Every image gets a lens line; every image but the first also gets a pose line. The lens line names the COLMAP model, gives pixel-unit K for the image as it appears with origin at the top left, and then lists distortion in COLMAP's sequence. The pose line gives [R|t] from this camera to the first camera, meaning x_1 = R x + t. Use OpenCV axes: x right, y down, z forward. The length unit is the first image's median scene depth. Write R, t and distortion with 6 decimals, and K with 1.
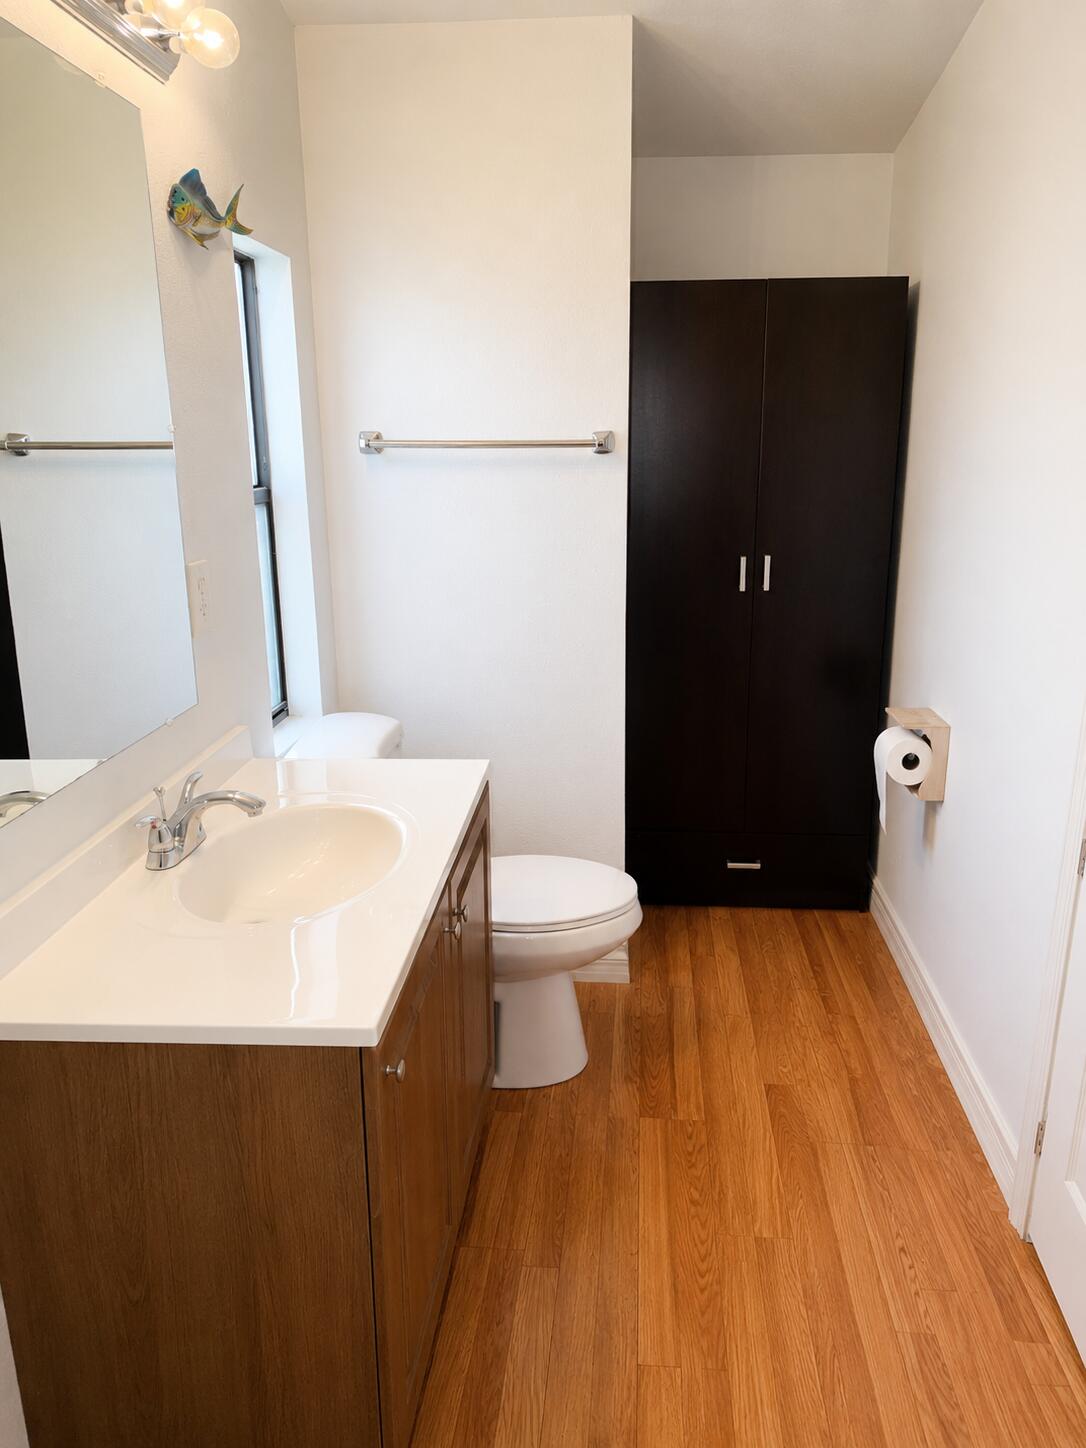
lens RADIAL K [[1020.6, 0, 543.0], [0, 1020.6, 724.0], [0, 0, 1]] dist [0.006781, 0.001356]
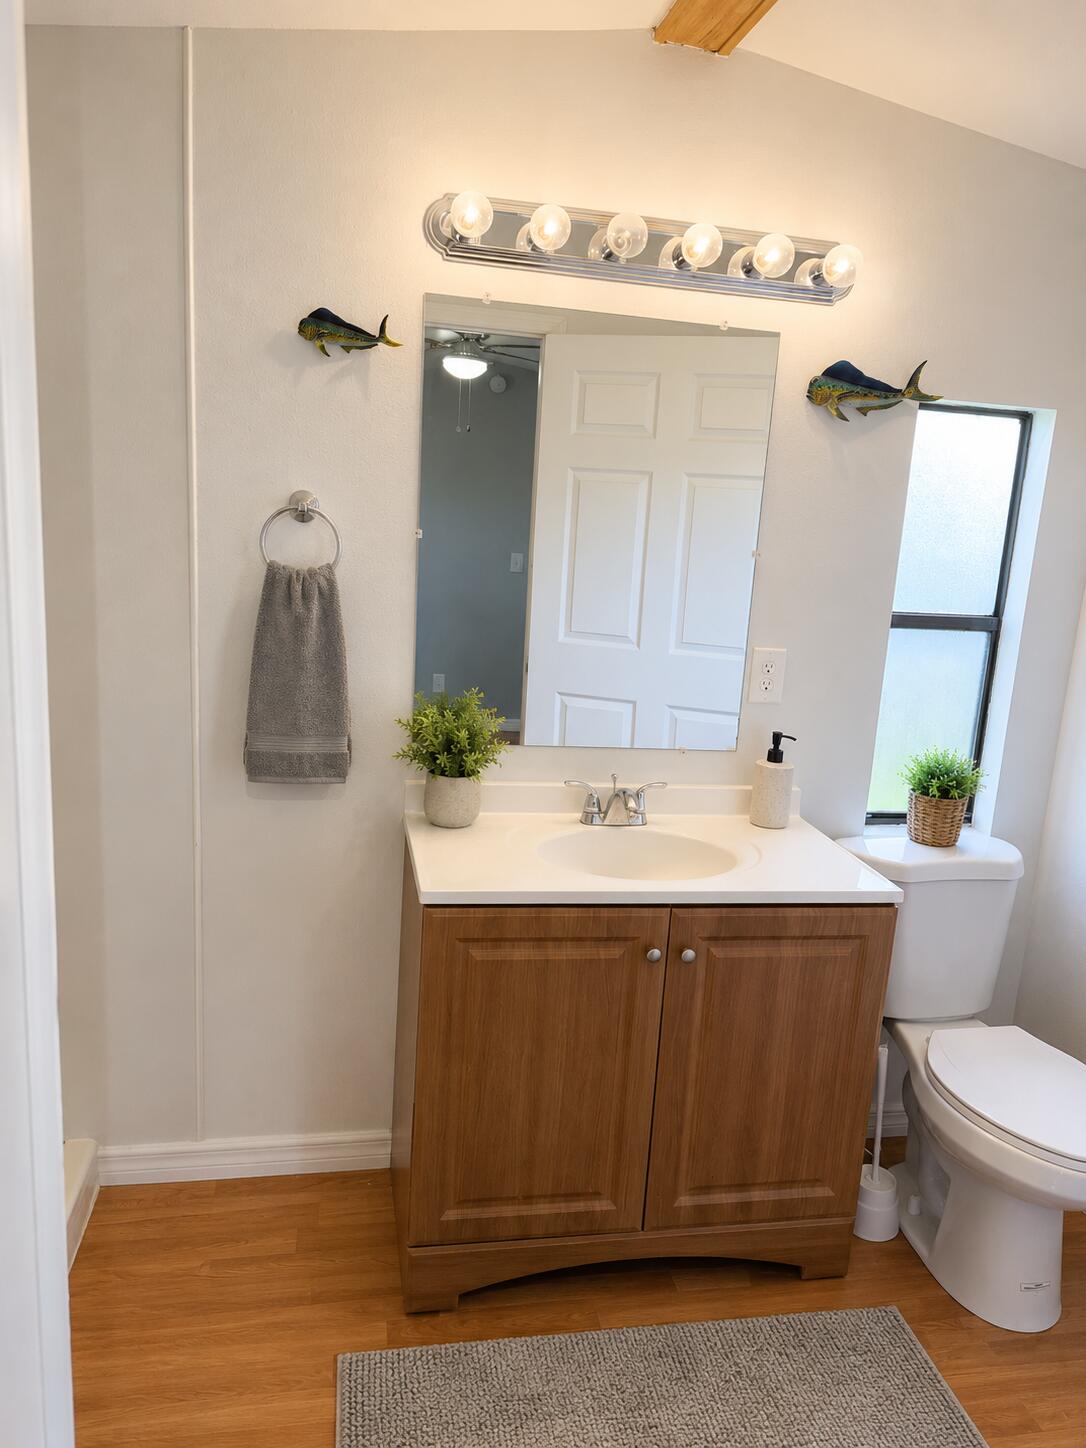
lens RADIAL K [[1020.6, 0, 543.0], [0, 1020.6, 724.0], [0, 0, 1]] dist [0.006781, 0.001356]
pose [[0.234513, 0.205681, -0.950105, 0.817329], [-0.328647, 0.936588, 0.121635, -0.130377], [0.914874, 0.283724, 0.287238, 0.373227]]
